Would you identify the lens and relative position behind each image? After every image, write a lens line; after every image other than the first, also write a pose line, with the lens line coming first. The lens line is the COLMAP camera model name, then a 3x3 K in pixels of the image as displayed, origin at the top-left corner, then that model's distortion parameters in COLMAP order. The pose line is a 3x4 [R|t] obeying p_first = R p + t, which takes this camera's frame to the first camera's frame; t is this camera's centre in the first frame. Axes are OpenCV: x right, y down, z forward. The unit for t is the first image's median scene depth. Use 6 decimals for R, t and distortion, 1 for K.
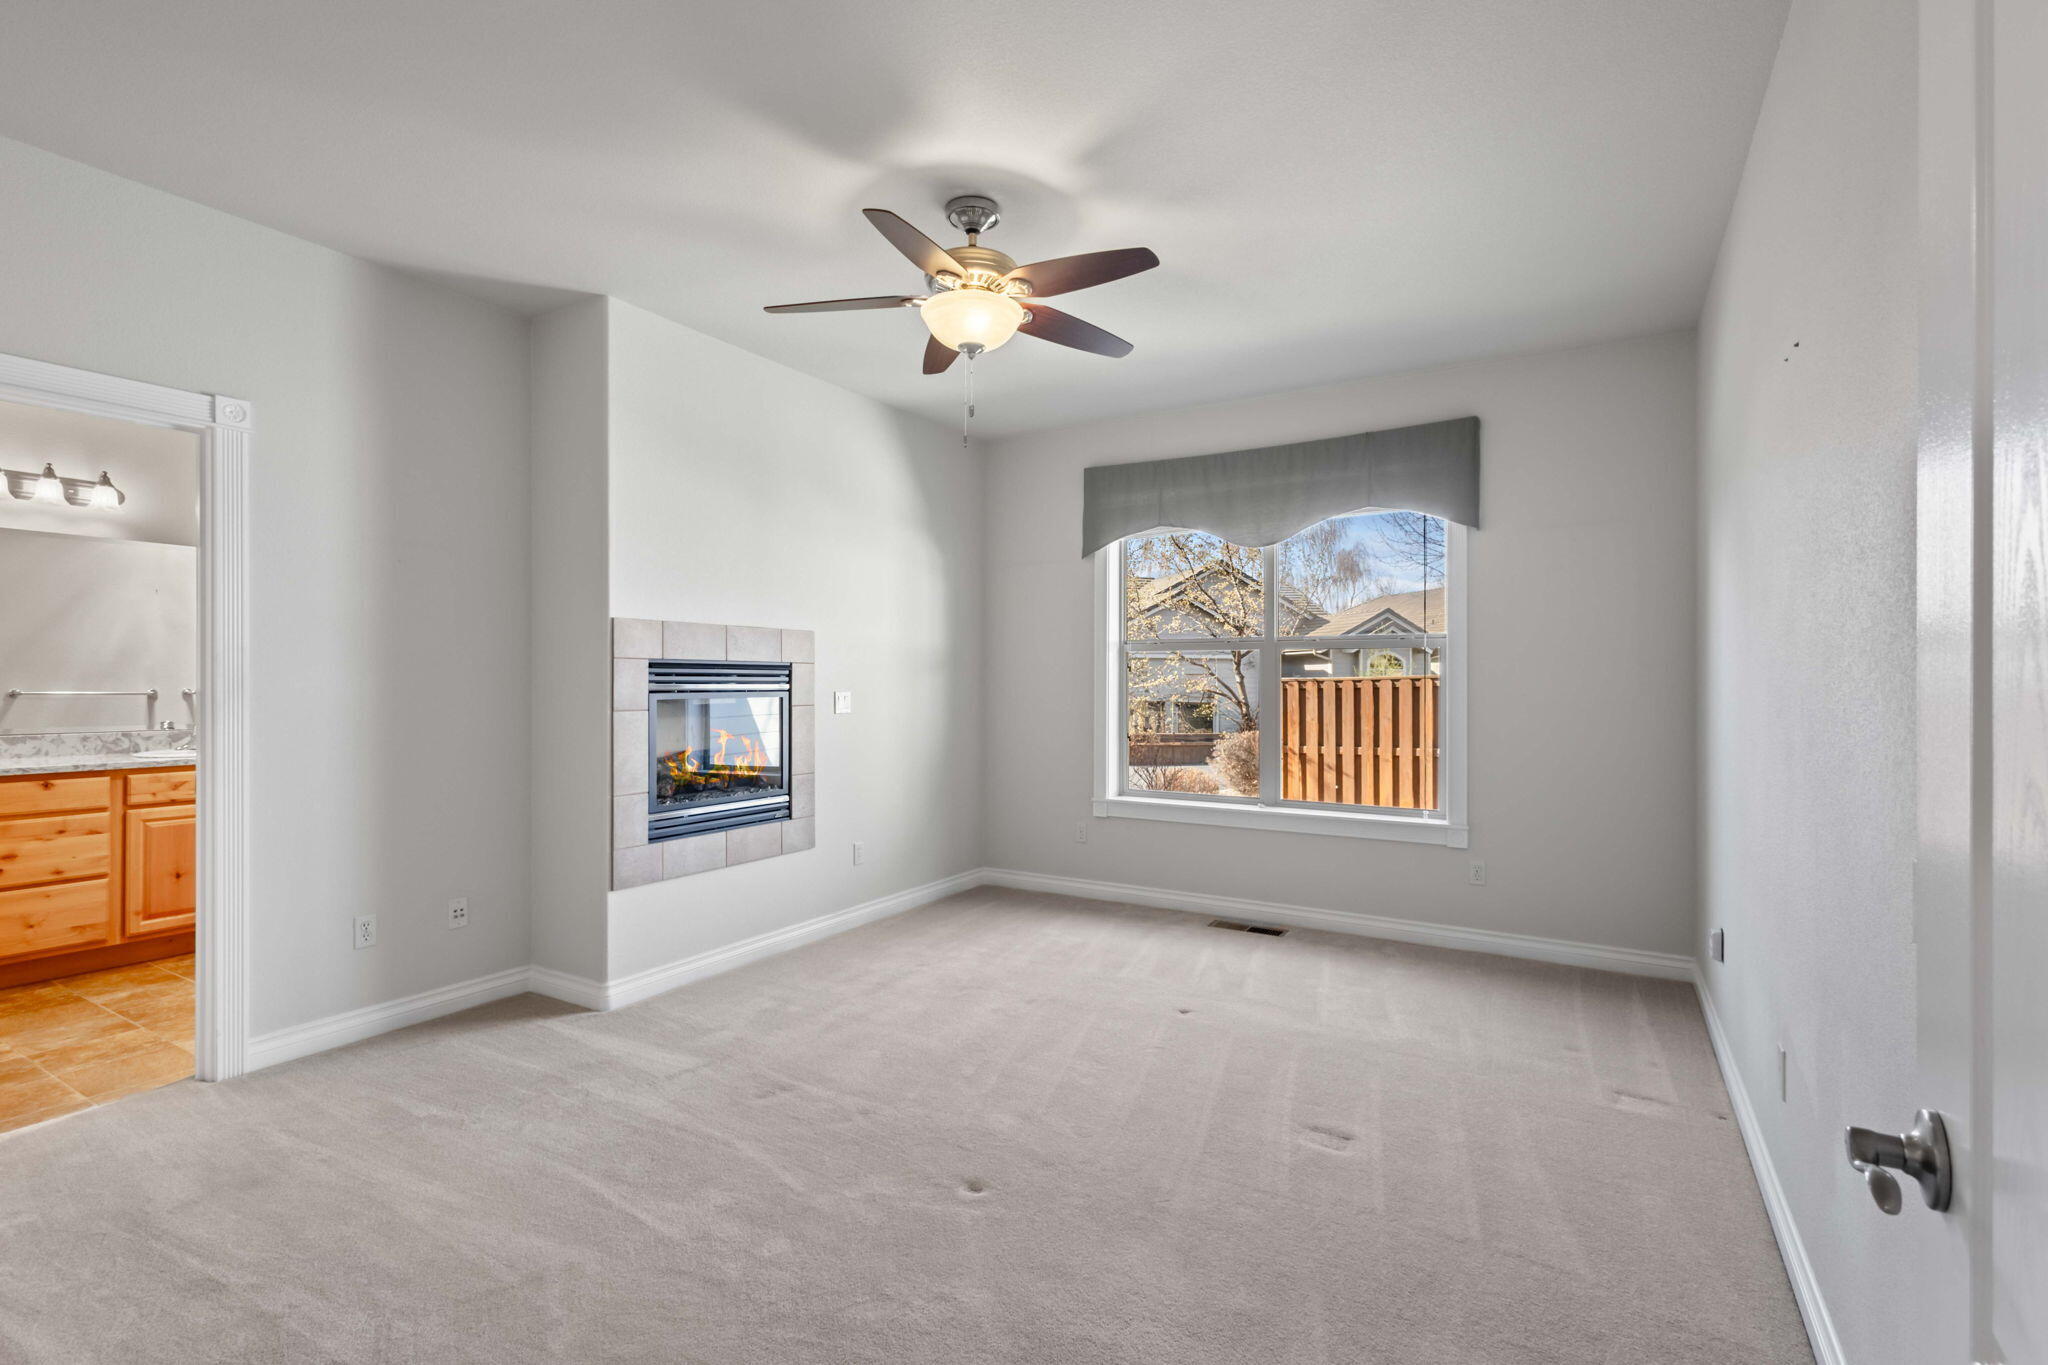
lens RADIAL K [[940.2, 0, 1028.6], [0, 940.2, 677.1], [0, 0, 1]] dist [0.020743, -0.009029]
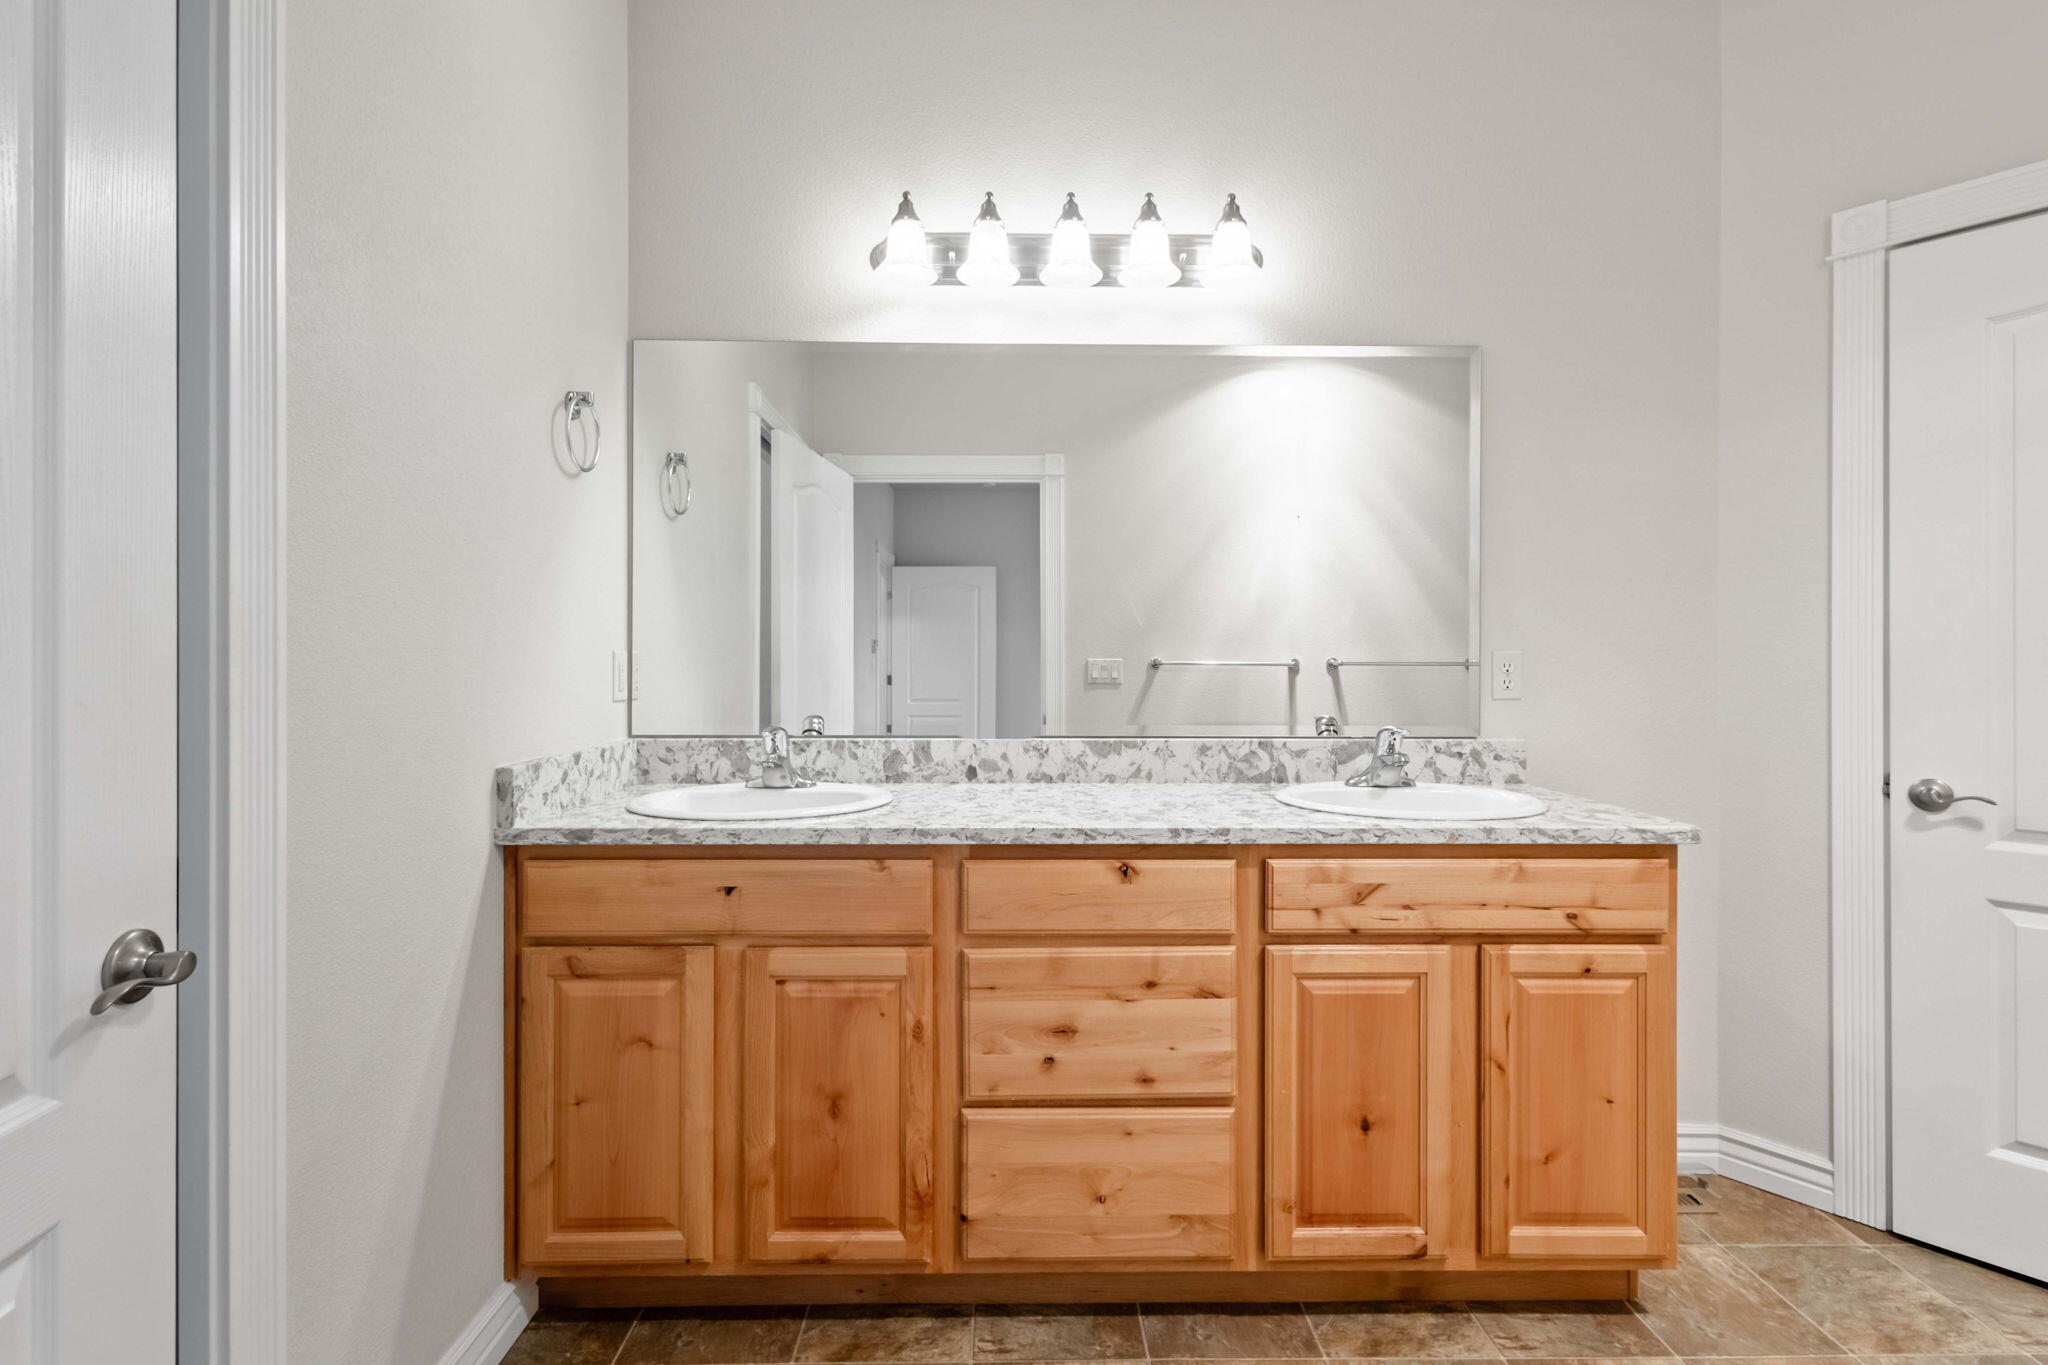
lens RADIAL K [[940.2, 0, 1028.6], [0, 940.2, 677.1], [0, 0, 1]] dist [0.020743, -0.009029]
pose [[0.534816, 0.014090, -0.844851, -0.664783], [0.006761, 0.999758, 0.020953, 0.016766], [0.844941, -0.016918, 0.534591, 0.701613]]
